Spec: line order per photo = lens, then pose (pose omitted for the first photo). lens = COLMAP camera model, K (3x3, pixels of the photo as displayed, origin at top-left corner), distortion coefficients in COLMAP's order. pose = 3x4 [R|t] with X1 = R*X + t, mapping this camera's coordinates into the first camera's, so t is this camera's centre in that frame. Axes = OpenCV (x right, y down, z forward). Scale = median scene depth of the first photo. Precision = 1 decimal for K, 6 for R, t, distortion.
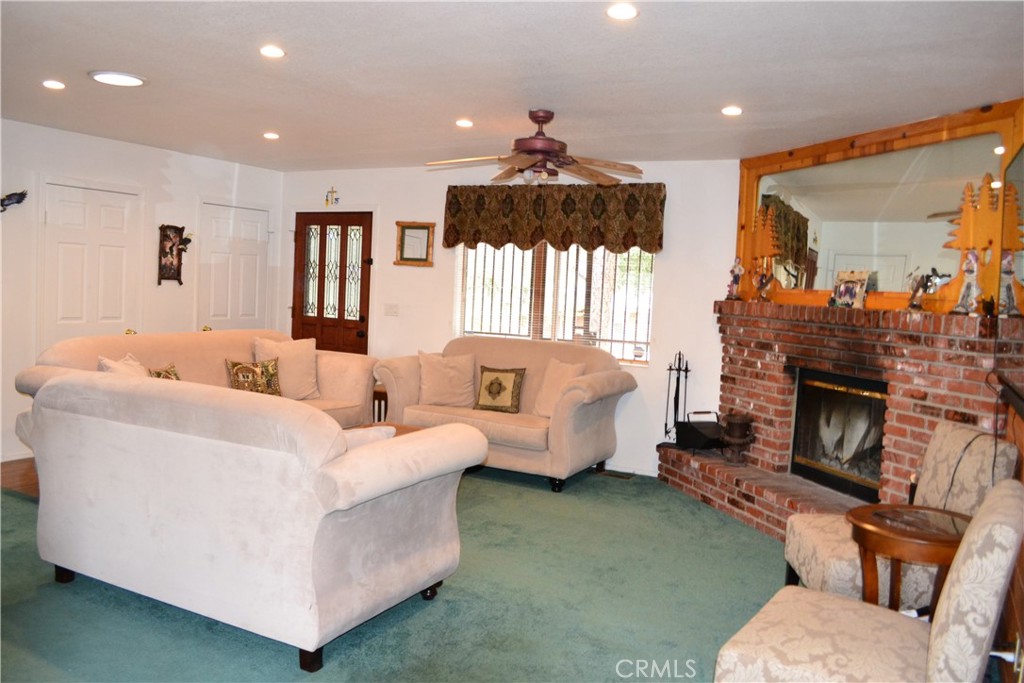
lens RADIAL K [[826.3, 0, 516.3], [0, 826.3, 337.8], [0, 0, 1]] dist [-0.079180, 0.008846]
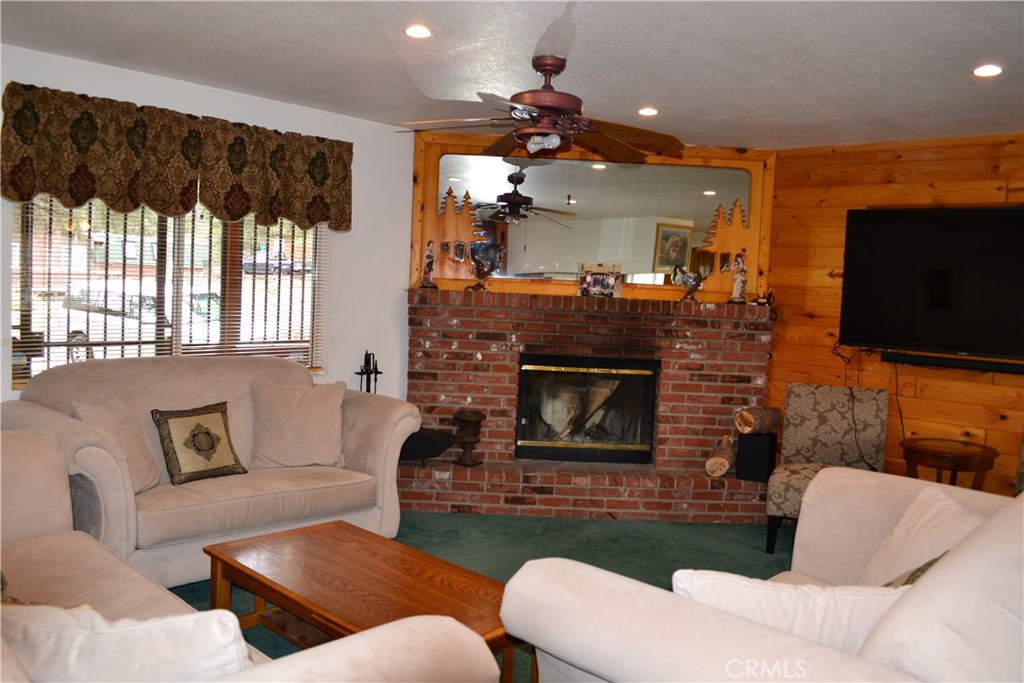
lens RADIAL K [[826.3, 0, 515.3], [0, 826.3, 341.0], [0, 0, 1]] dist [-0.079180, 0.008846]
pose [[0.278169, -0.098588, 0.955459, -0.715560], [0.026532, 0.995128, 0.094956, -0.087964], [-0.960166, -0.001064, 0.279429, 0.804385]]
